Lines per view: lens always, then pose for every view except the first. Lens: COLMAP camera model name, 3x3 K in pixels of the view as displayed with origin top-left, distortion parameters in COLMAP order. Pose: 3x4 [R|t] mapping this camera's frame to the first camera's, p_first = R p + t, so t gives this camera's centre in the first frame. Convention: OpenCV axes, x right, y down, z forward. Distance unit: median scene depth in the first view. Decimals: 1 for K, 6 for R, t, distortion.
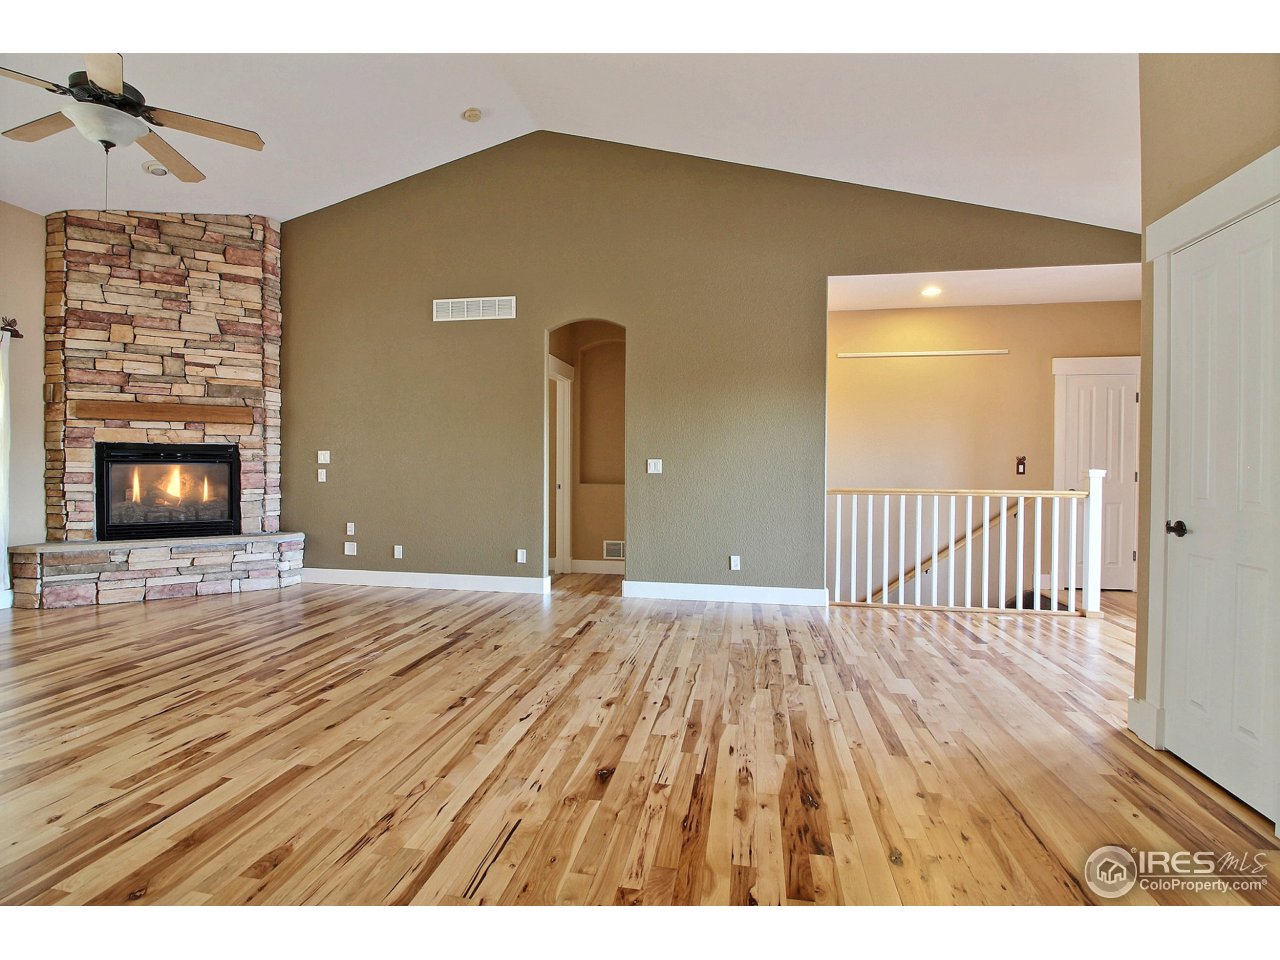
lens RADIAL K [[593.3, 0, 640.0], [0, 593.3, 480.0], [0, 0, 1]] dist [-0.000971, -0.013507]
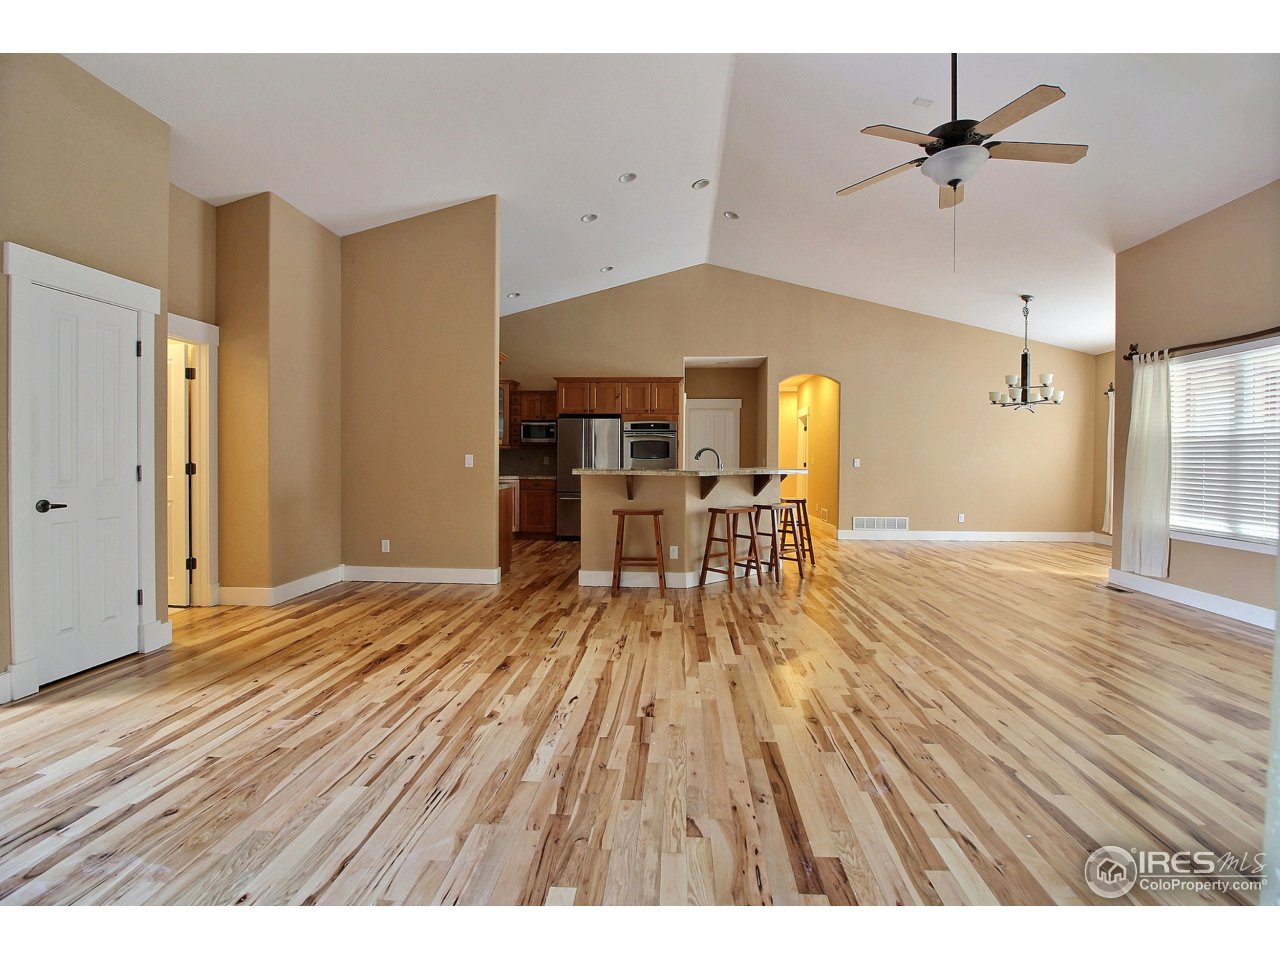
lens RADIAL K [[590.4, 0, 643.4], [0, 590.4, 471.2], [0, 0, 1]] dist [-0.000108, -0.012898]
pose [[-0.993071, -0.010825, -0.117017, -0.102005], [-0.016049, 0.998912, 0.043791, -0.032160], [0.116415, 0.045365, -0.992164, 1.103384]]
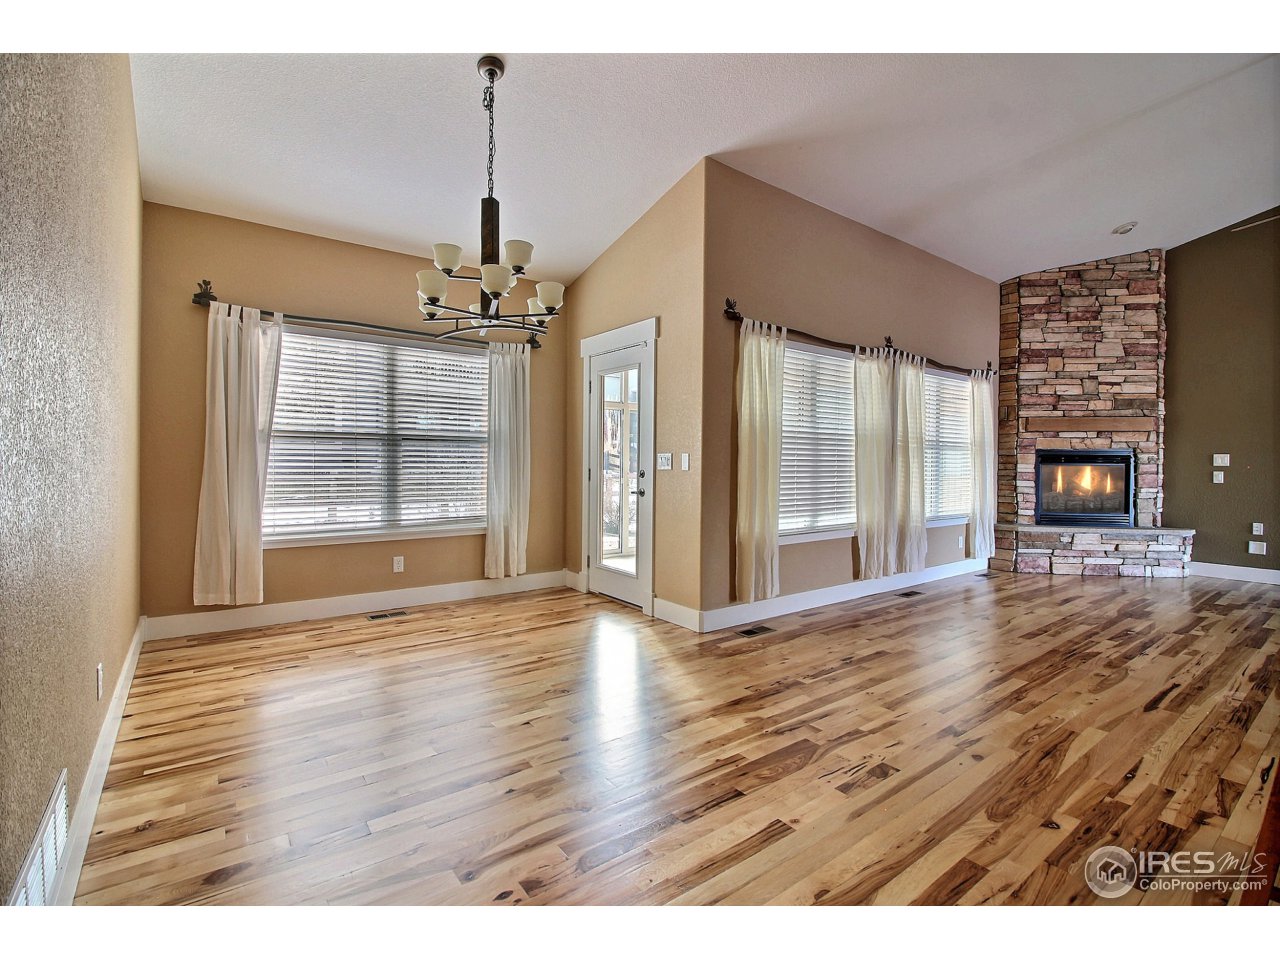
lens RADIAL K [[590.4, 0, 643.4], [0, 590.4, 471.2], [0, 0, 1]] dist [-0.000108, -0.012898]
pose [[0.734620, 0.012926, -0.678356, -0.657810], [-0.020222, 0.999791, -0.002849, 0.005994], [0.678177, 0.015811, 0.734728, -0.541323]]
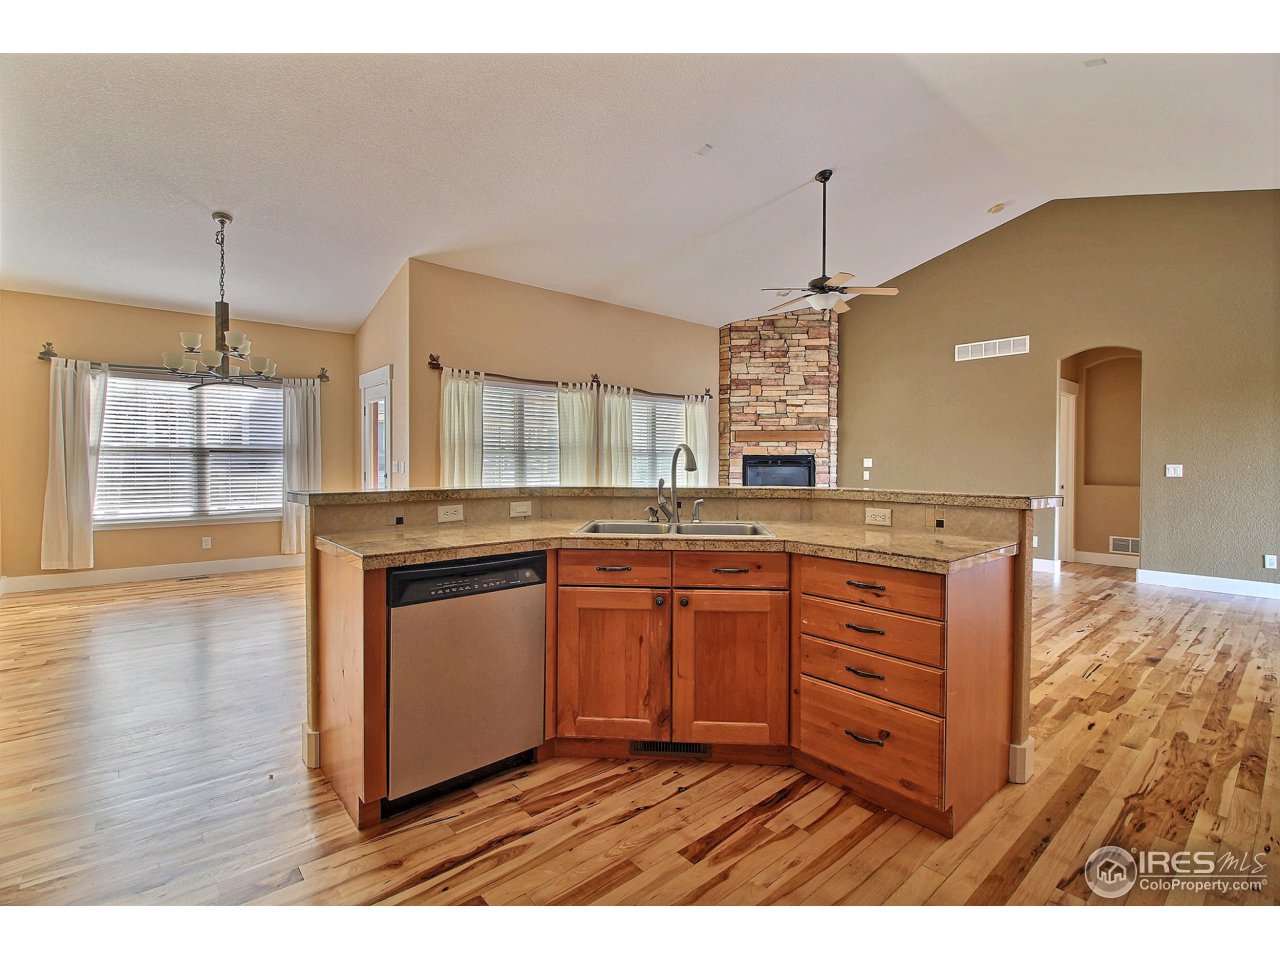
lens RADIAL K [[590.4, 0, 643.4], [0, 590.4, 471.2], [0, 0, 1]] dist [-0.000108, -0.012898]
pose [[0.779174, 0.005703, -0.626781, -0.065863], [-0.013757, 0.999873, -0.008004, 0.001024], [0.626656, 0.014860, 0.779154, -0.517429]]
